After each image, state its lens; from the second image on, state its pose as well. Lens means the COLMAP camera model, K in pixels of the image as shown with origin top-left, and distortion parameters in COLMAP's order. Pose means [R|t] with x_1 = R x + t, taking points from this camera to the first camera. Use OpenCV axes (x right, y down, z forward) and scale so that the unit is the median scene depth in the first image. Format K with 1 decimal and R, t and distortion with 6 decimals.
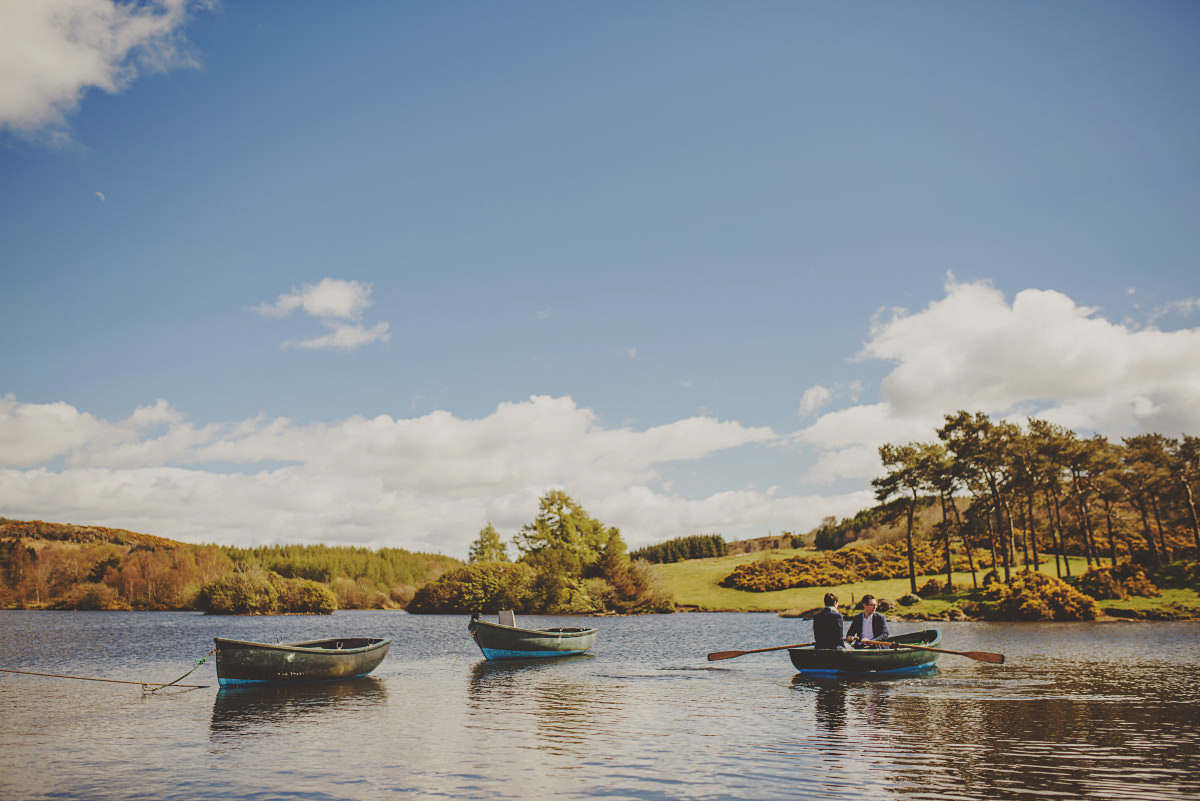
lens RADIAL K [[1152.2, 0, 600.0], [0, 1152.2, 400.5], [0, 0, 1]] dist [-0.063718, 0.097345]
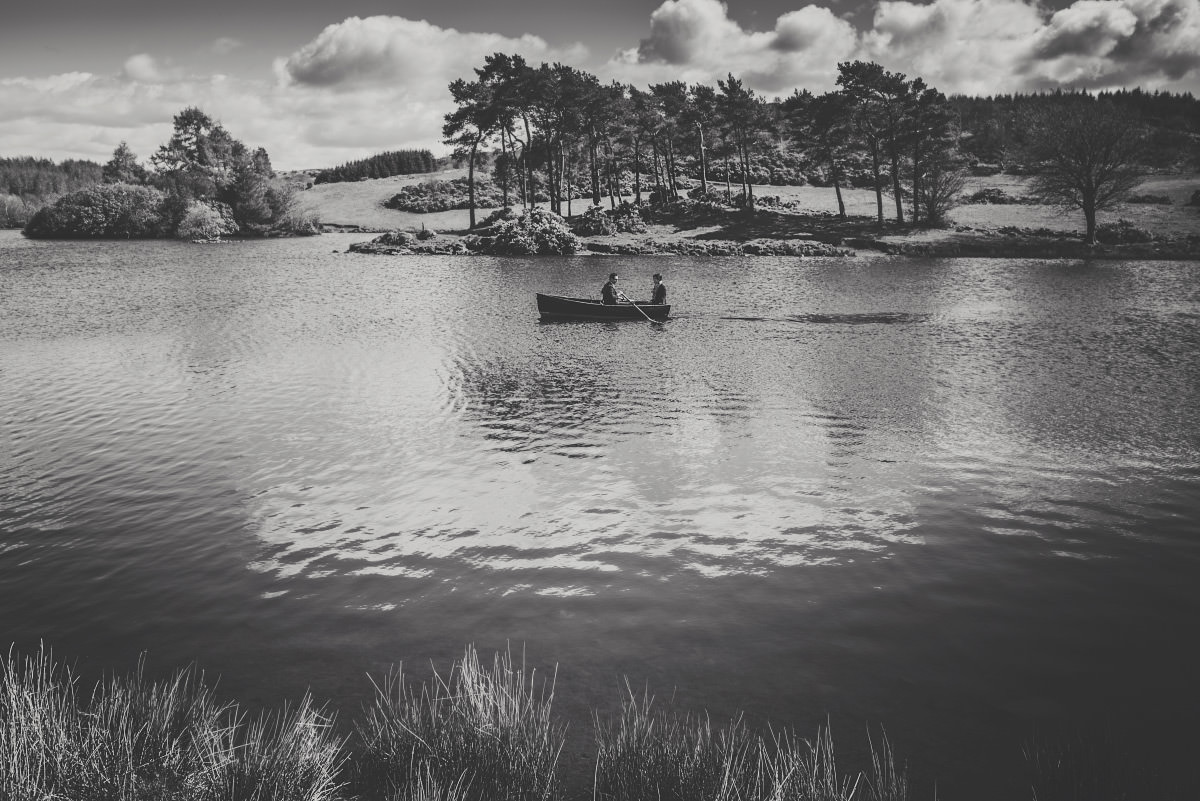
lens RADIAL K [[1152.2, 0, 600.0], [0, 1152.2, 400.5], [0, 0, 1]] dist [-0.063718, 0.097345]
pose [[0.975445, -0.030250, 0.218157, 0.087845], [-0.042884, 0.945479, 0.322848, -0.017469], [-0.216029, -0.324276, 0.920965, -0.045776]]
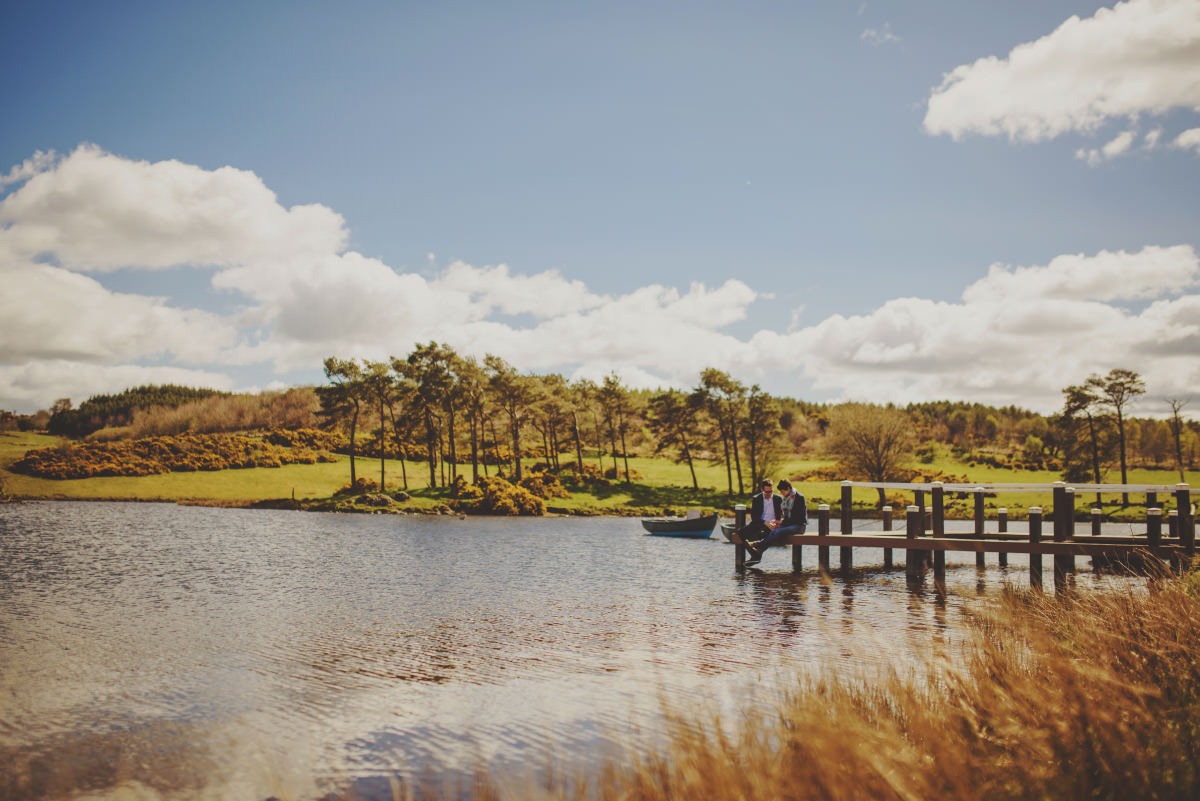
lens RADIAL K [[1184.1, 0, 600.0], [0, 1184.1, 400.5], [0, 0, 1]] dist [-0.065151, 0.120710]
pose [[0.781393, 0.069412, 0.620167, -0.163542], [-0.128546, 0.990385, 0.051115, -0.008438], [-0.610656, -0.119660, 0.782803, -0.045637]]
